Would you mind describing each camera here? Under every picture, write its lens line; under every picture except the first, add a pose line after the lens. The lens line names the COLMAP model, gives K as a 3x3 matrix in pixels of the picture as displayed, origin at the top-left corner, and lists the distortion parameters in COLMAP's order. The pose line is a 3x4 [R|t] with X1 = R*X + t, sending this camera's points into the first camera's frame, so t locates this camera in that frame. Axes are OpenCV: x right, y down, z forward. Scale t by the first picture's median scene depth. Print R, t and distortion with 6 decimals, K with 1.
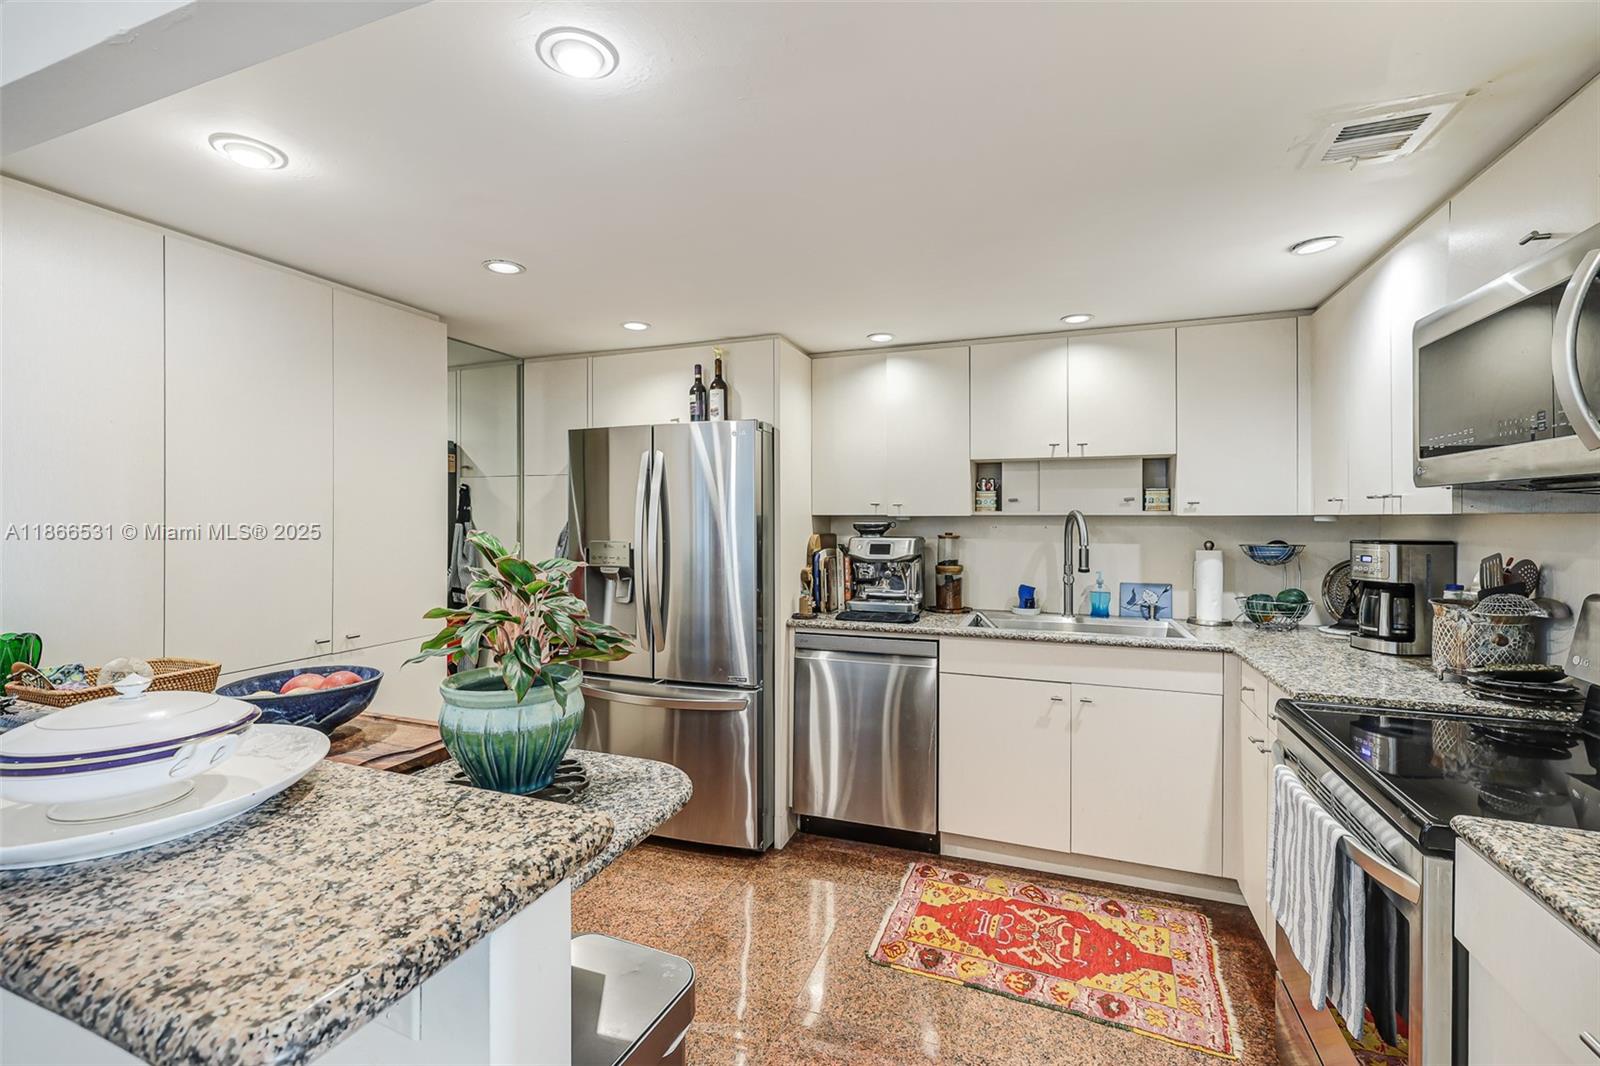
lens RADIAL K [[692.1, 0, 795.6], [0, 692.1, 524.7], [0, 0, 1]] dist [0.001866, -0.000065]
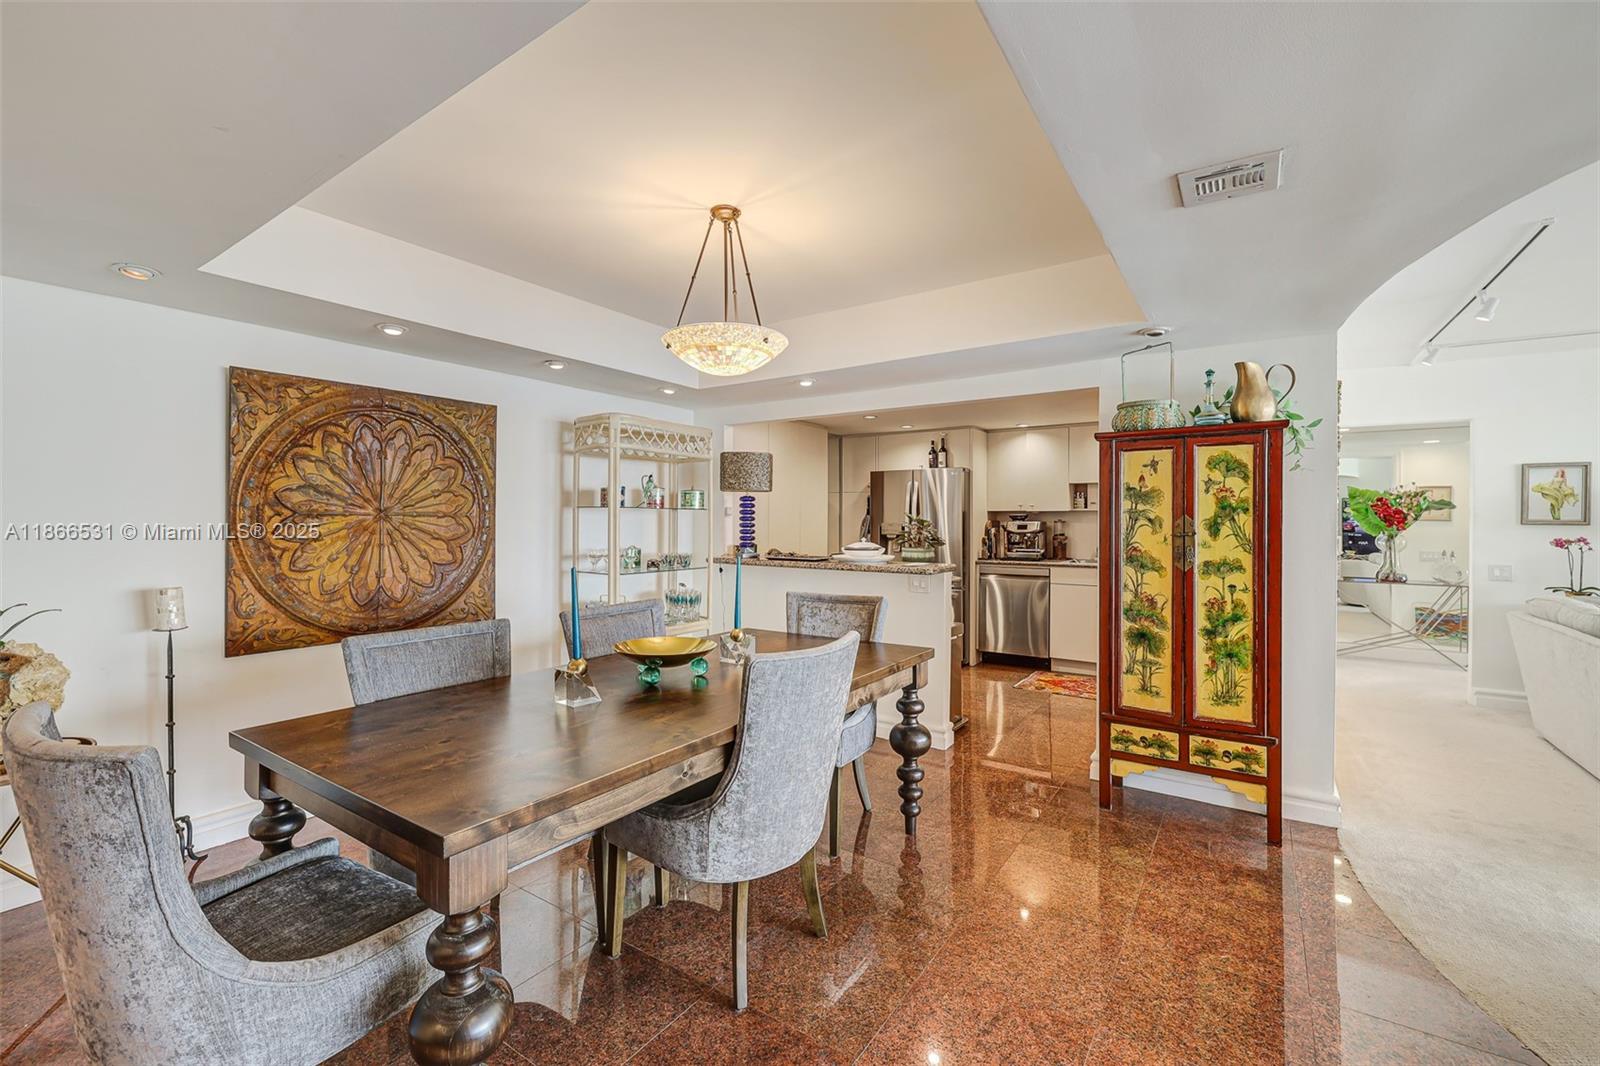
lens RADIAL K [[692.1, 0, 791.2], [0, 692.1, 525.5], [0, 0, 1]] dist [0.001866, -0.000065]
pose [[0.972432, 0.000796, -0.233184, -0.065615], [-0.002406, 0.999975, -0.006618, 0.045702], [0.233173, 0.006996, 0.972410, -1.159918]]
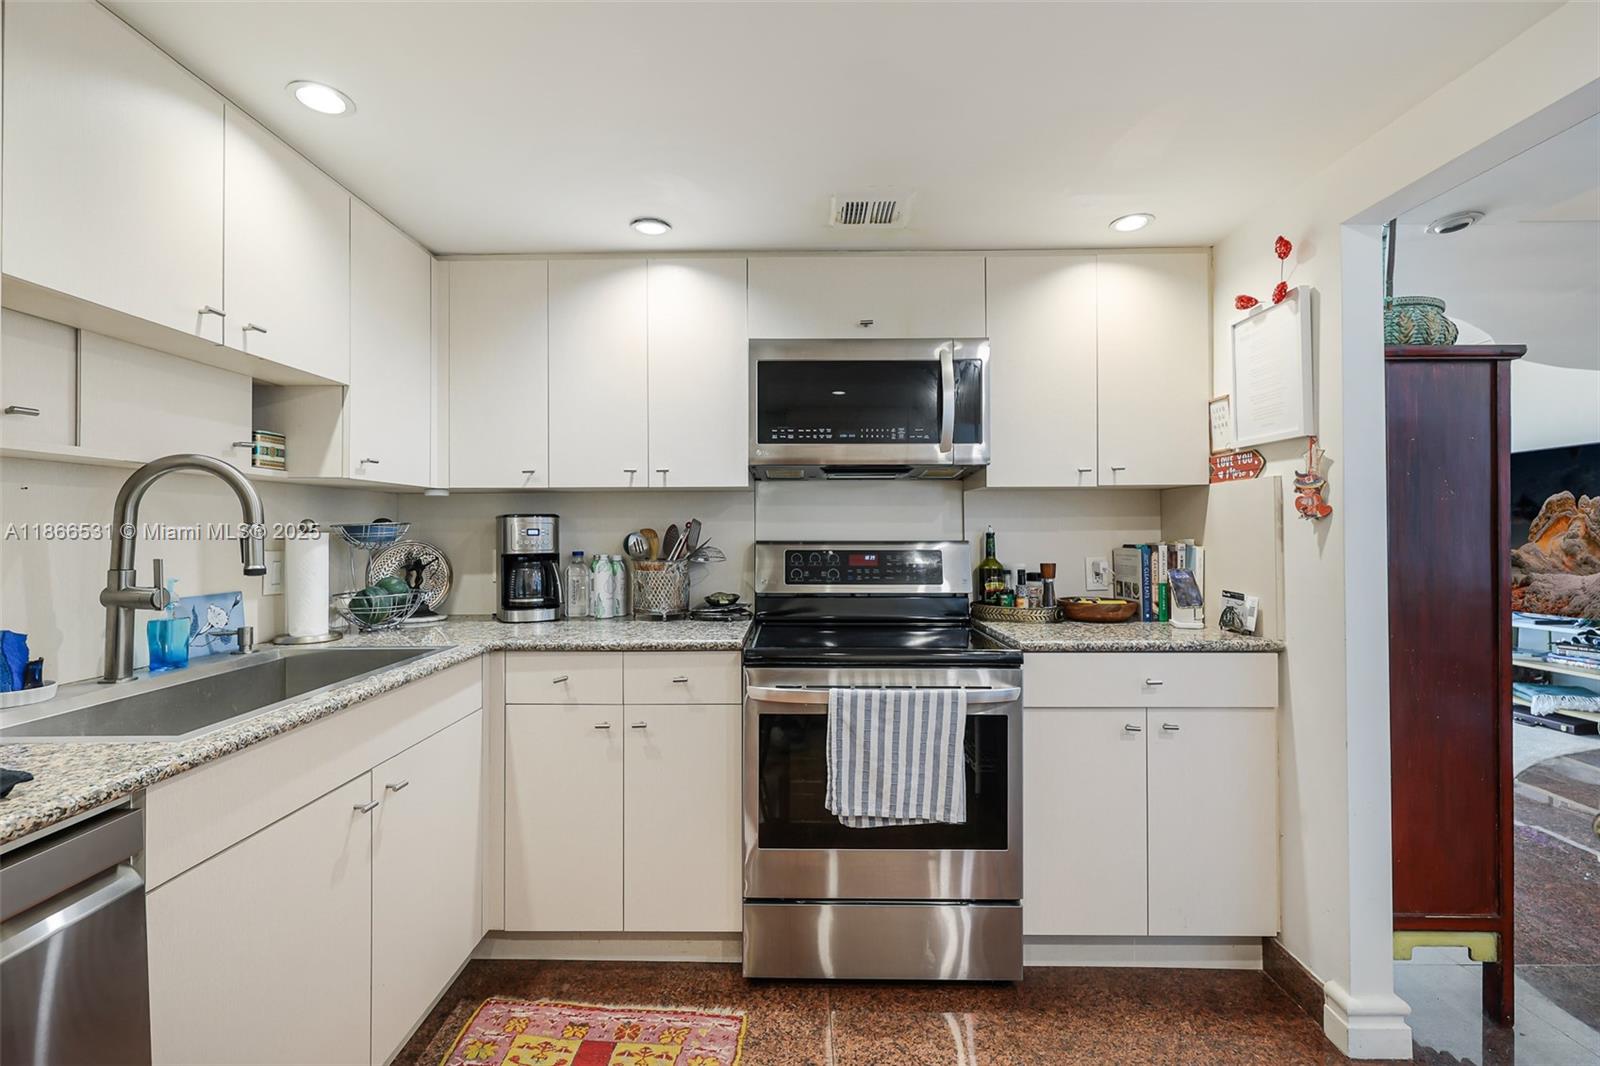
lens RADIAL K [[692.1, 0, 794.8], [0, 692.1, 526.9], [0, 0, 1]] dist [0.001866, -0.000065]
pose [[-0.338018, -0.000249, 0.941140, -0.199620], [0.011211, 0.999928, 0.004291, 0.031923], [-0.941073, 0.012002, -0.337991, 0.744457]]
